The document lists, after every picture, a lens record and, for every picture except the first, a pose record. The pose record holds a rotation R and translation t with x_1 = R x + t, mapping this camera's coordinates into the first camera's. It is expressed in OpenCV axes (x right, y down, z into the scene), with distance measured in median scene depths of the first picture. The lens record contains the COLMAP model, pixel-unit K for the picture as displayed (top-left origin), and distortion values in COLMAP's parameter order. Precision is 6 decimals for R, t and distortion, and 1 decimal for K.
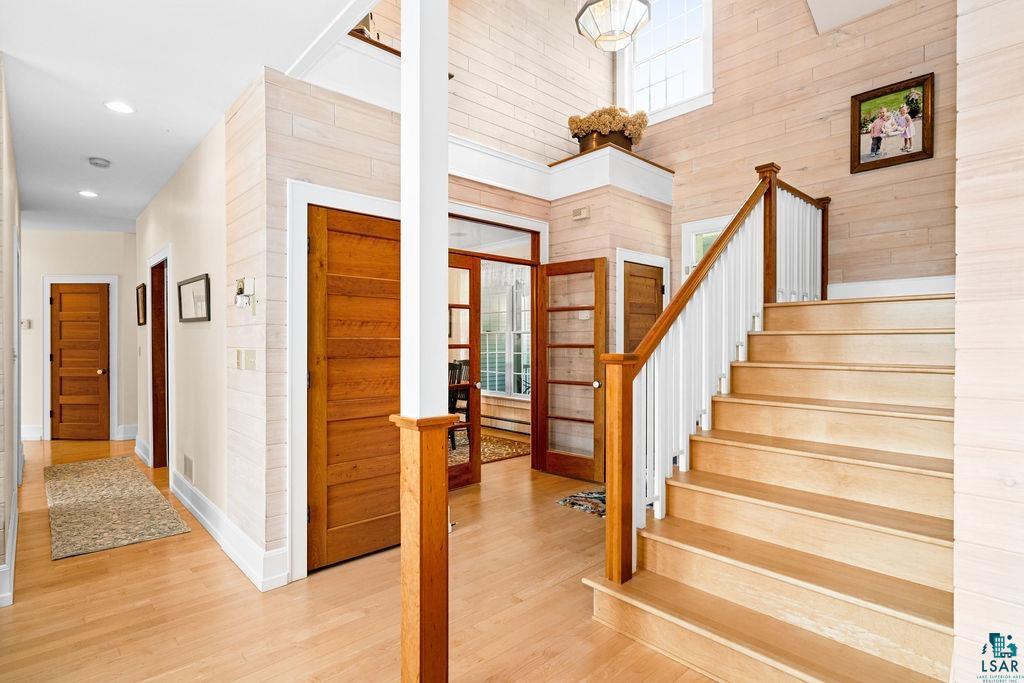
lens RADIAL K [[512.6, 0, 510.6], [0, 512.6, 345.1], [0, 0, 1]] dist [0.003411, 0.000549]
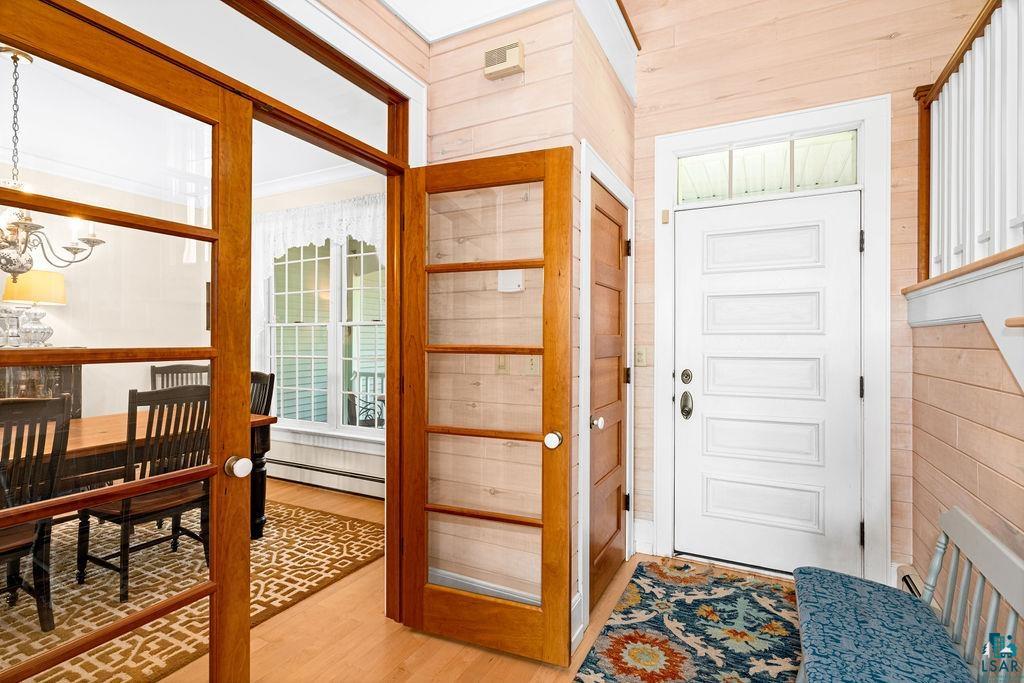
lens RADIAL K [[498.1, 0, 513.6], [0, 498.1, 345.6], [0, 0, 1]] dist [-0.005057, 0.000276]
pose [[0.940963, 0.002903, 0.338497, -0.003864], [-0.005171, 0.999970, 0.005800, -0.004335], [-0.338470, -0.007208, 0.940950, 0.560174]]
